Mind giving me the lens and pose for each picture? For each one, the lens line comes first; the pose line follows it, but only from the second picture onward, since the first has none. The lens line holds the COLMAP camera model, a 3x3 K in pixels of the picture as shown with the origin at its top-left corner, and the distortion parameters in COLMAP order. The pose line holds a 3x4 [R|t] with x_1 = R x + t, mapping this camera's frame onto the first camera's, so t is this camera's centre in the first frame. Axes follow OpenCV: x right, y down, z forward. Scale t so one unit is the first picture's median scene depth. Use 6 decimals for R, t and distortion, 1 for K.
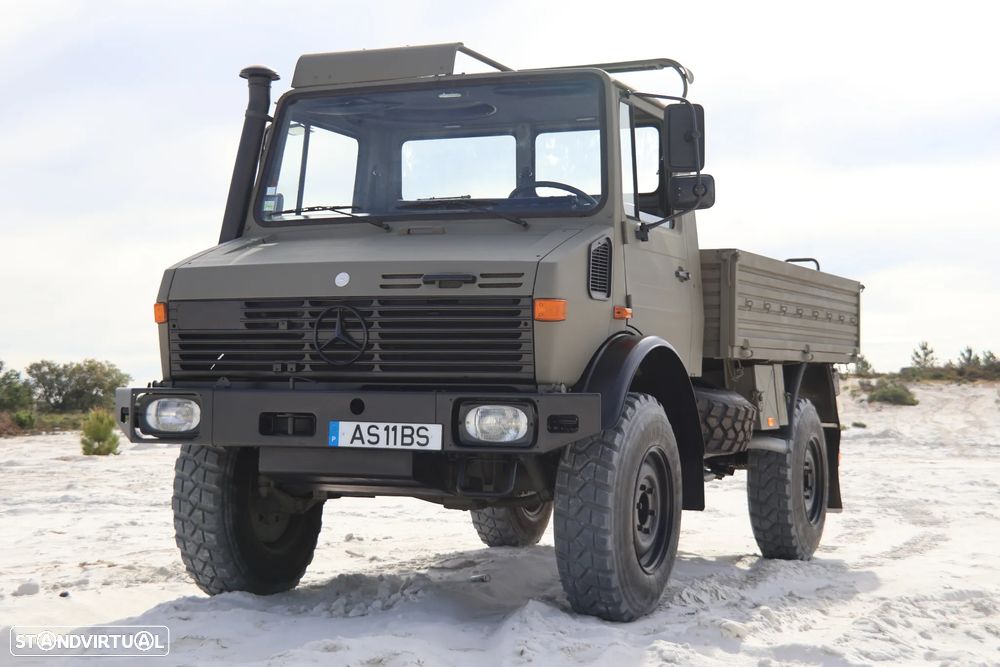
lens RADIAL K [[1631.6, 0, 527.6], [0, 1631.6, 333.0], [0, 0, 1]] dist [0.027517, 0.029261]
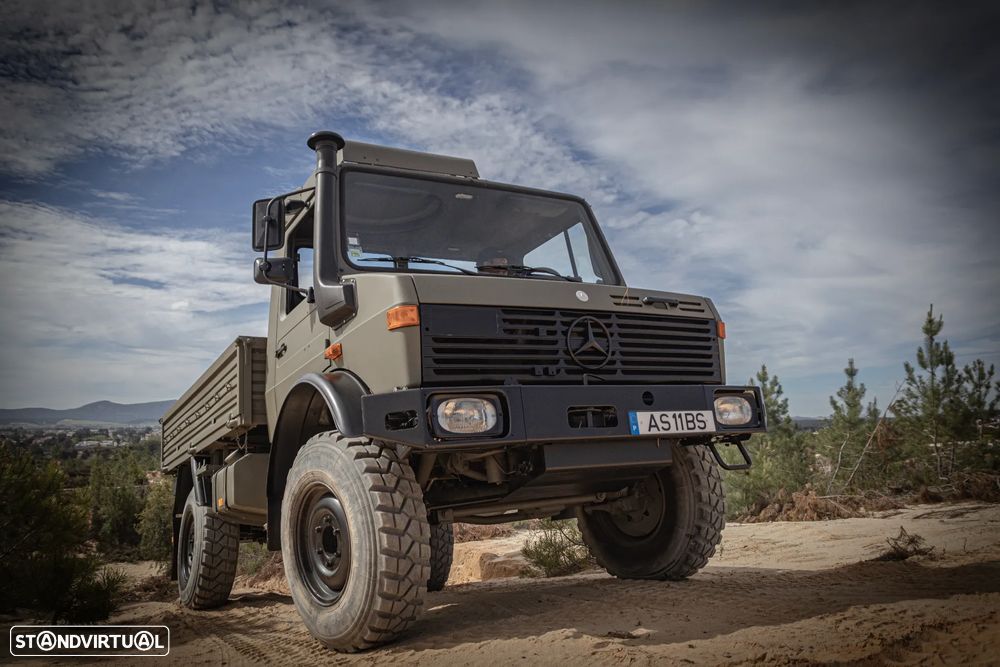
lens RADIAL K [[800.4, 0, 500.0], [0, 800.4, 333.5], [0, 0, 1]] dist [0.005761, 0.001710]
pose [[0.611038, 0.110506, 0.783850, -0.588166], [0.082201, 0.975998, -0.201673, 0.101598], [-0.787322, 0.187663, 0.587288, 0.727728]]
